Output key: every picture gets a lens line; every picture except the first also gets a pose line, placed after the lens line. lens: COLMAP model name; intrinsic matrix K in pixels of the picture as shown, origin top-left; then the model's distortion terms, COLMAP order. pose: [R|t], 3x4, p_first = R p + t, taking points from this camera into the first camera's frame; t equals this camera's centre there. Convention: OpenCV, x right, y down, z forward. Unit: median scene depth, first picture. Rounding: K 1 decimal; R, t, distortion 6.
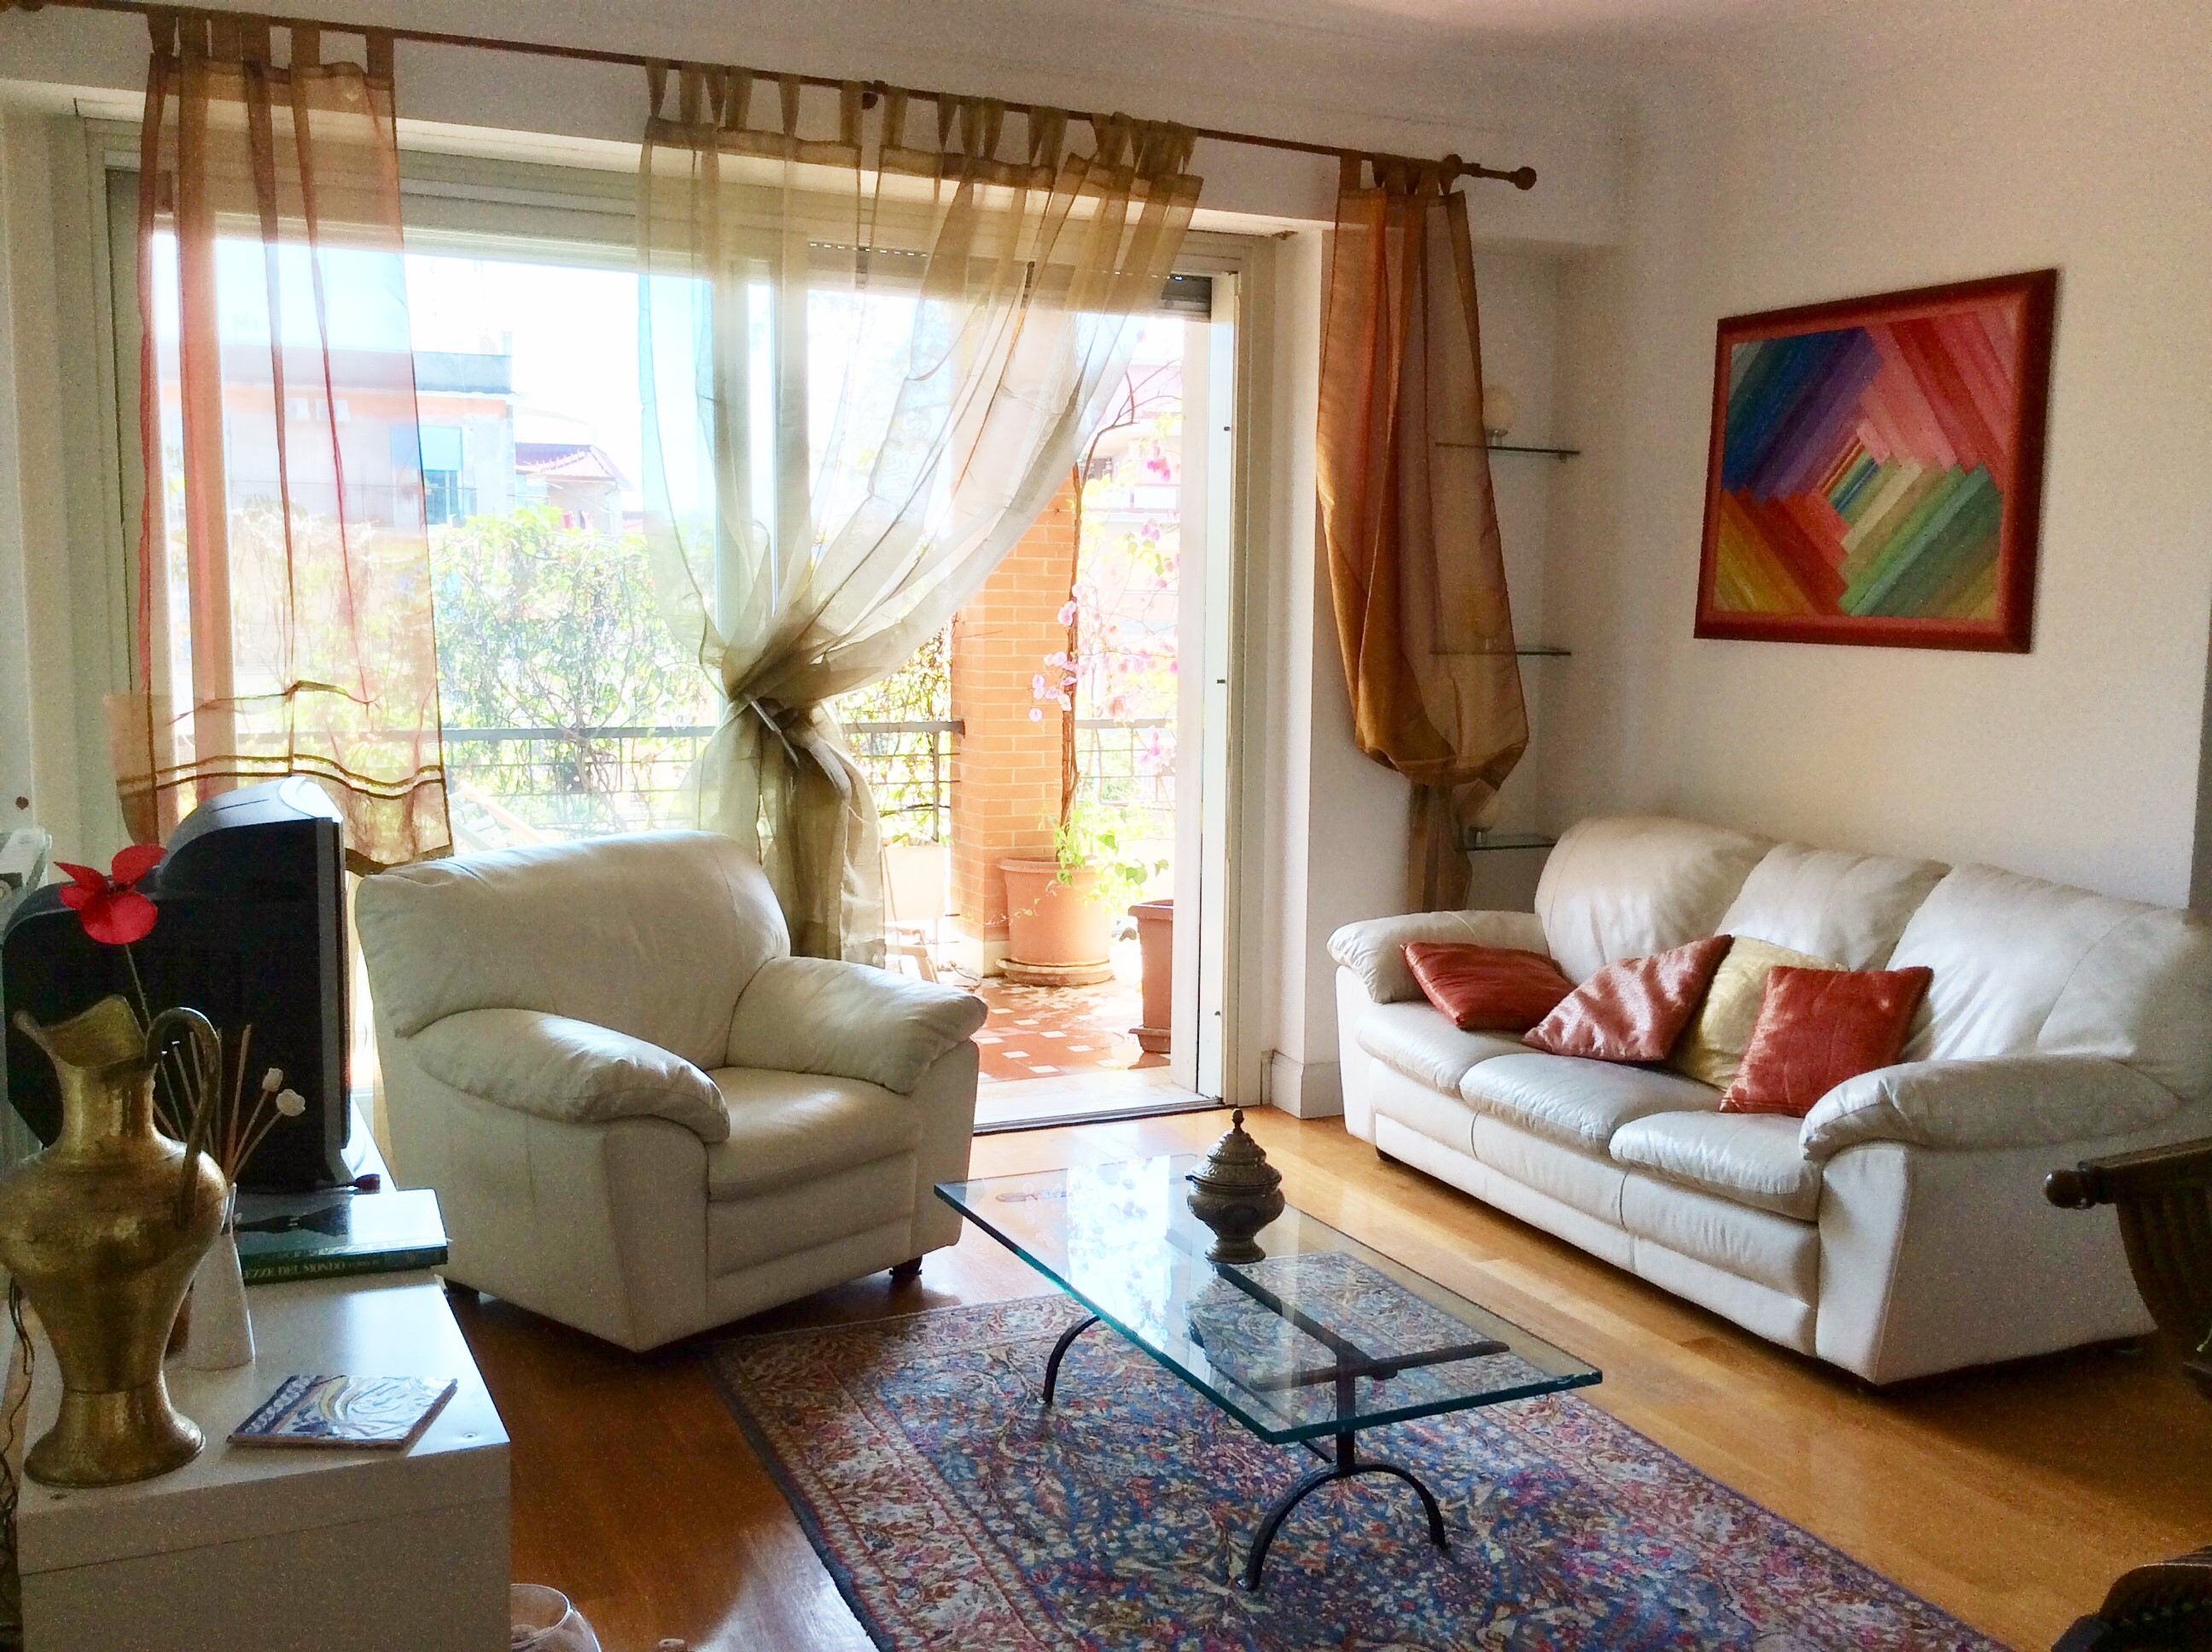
lens RADIAL K [[2050.6, 0, 1105.2], [0, 2050.6, 818.5], [0, 0, 1]] dist [0.157475, -0.321995]
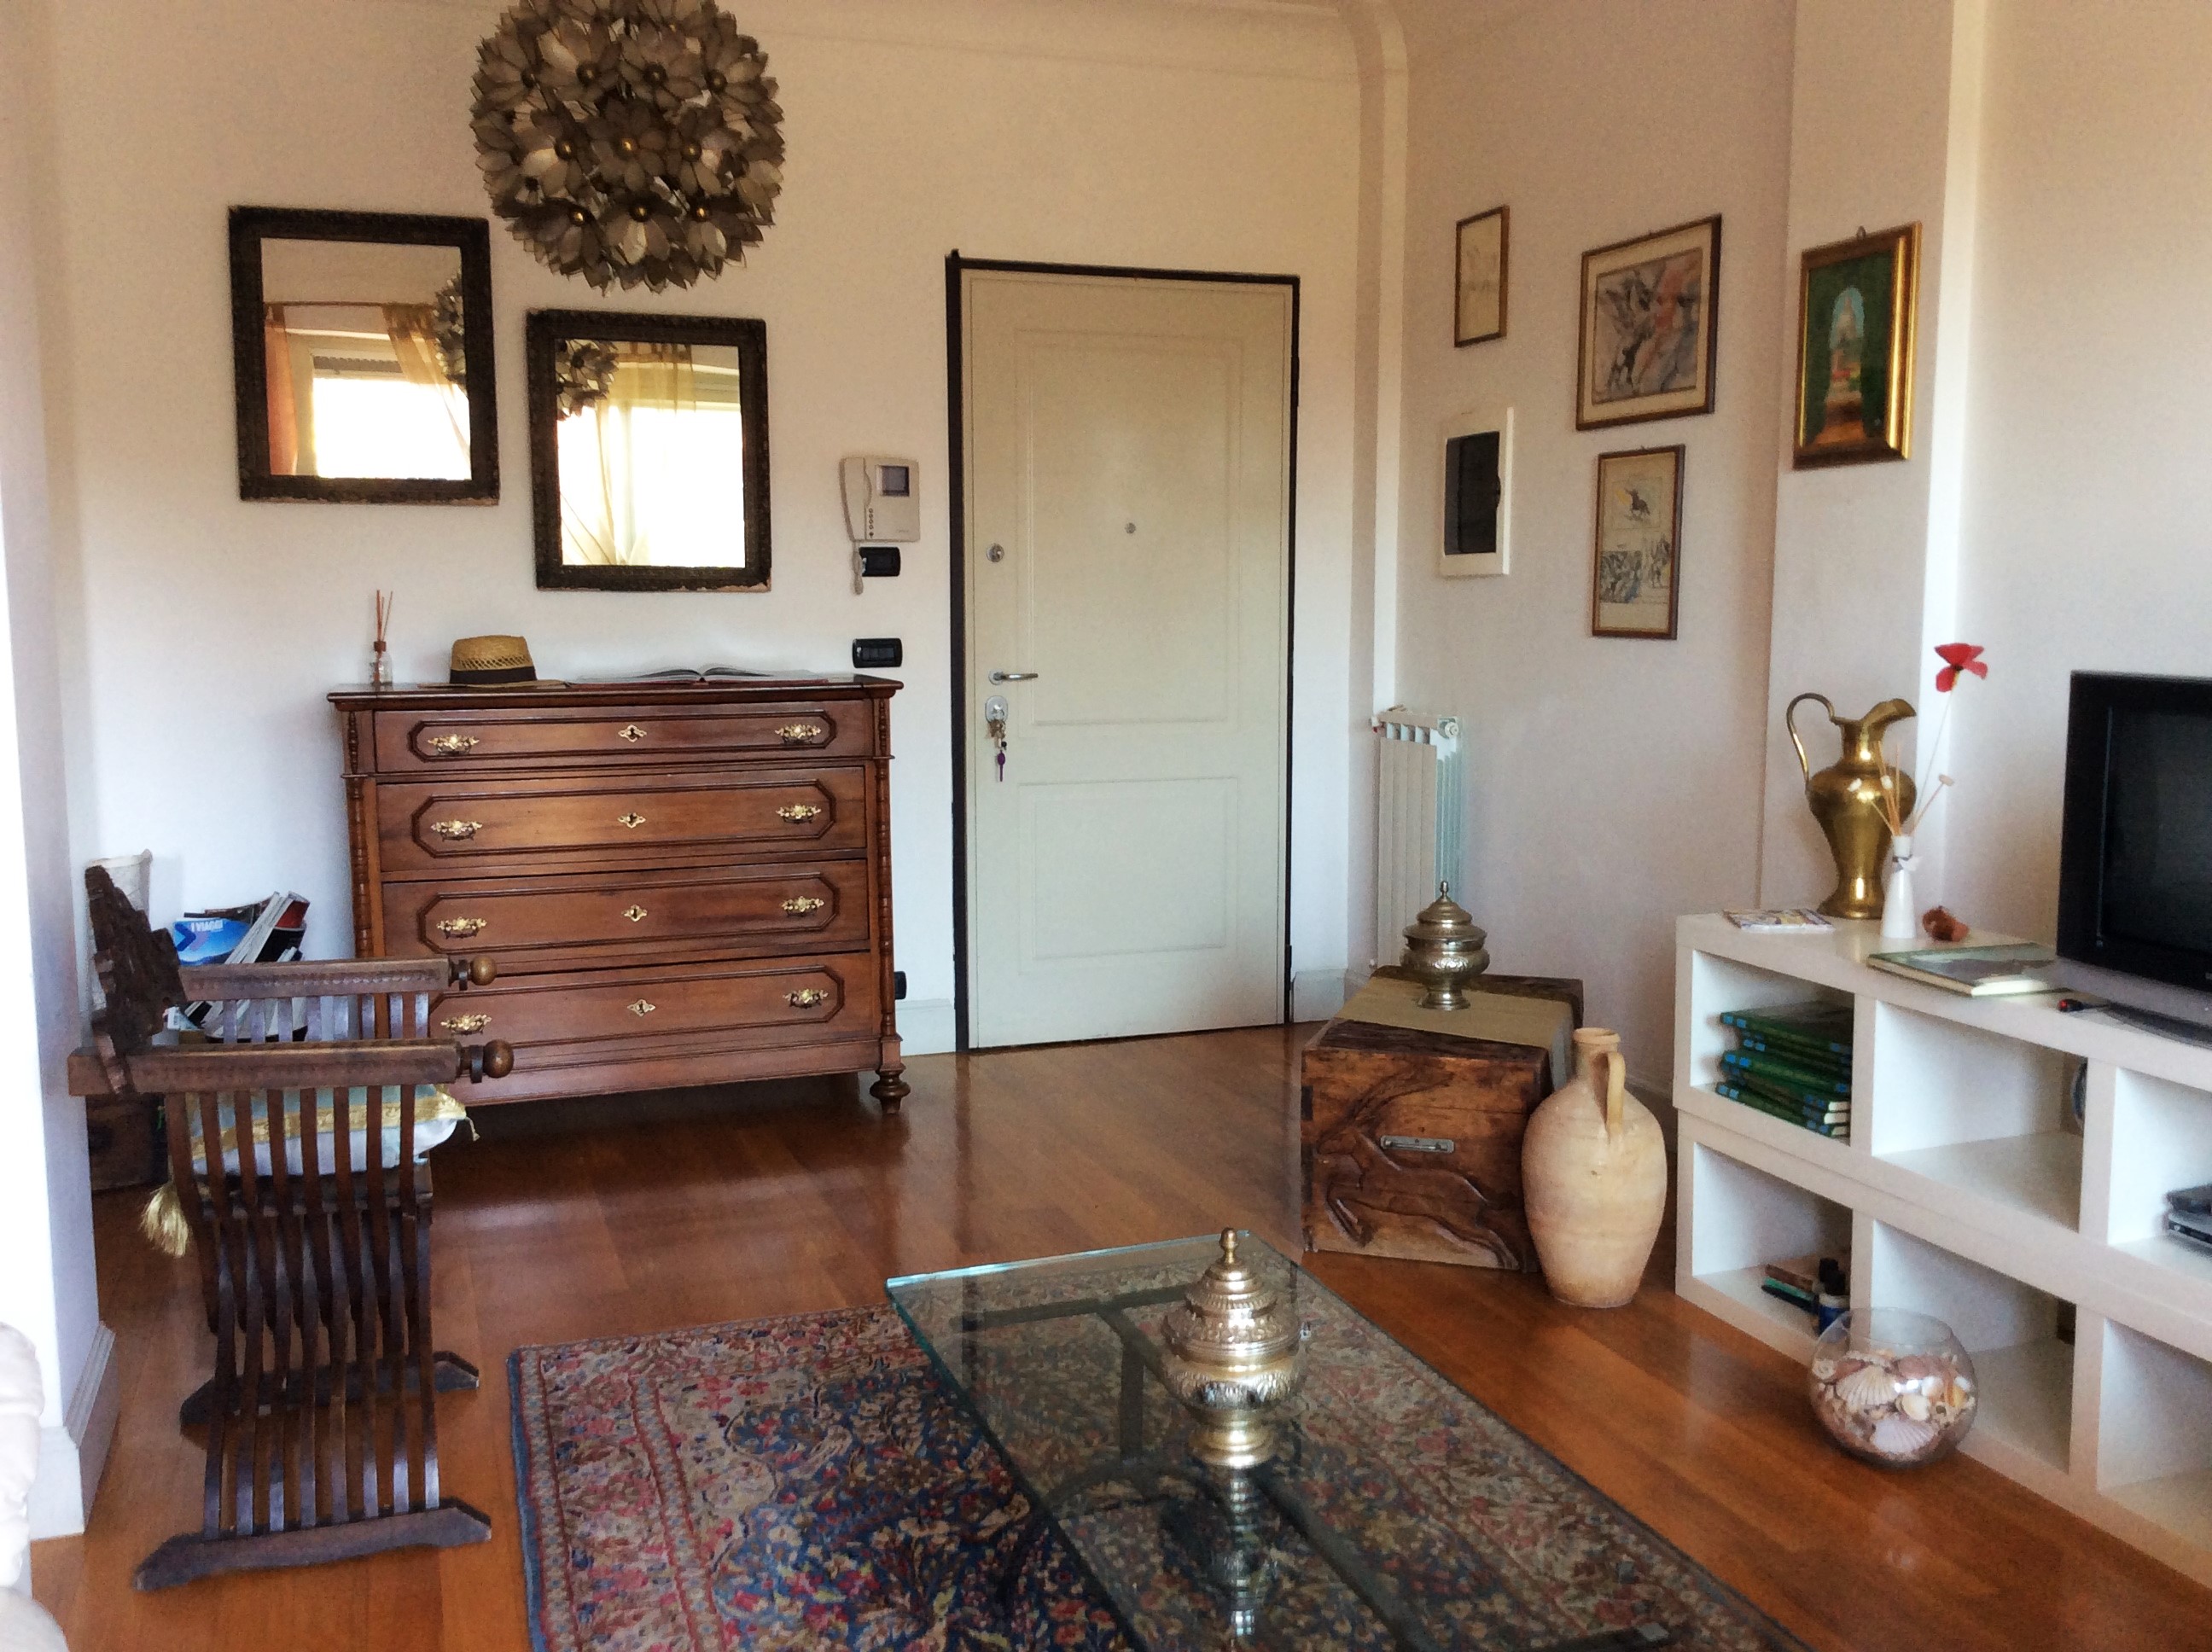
lens RADIAL K [[2050.6, 0, 1105.2], [0, 2050.6, 818.5], [0, 0, 1]] dist [0.157475, -0.321995]
pose [[-0.994226, -0.026042, 0.104101, 0.038740], [-0.001683, 0.973769, 0.227532, -0.135420], [-0.107295, 0.226043, -0.968190, 1.587873]]
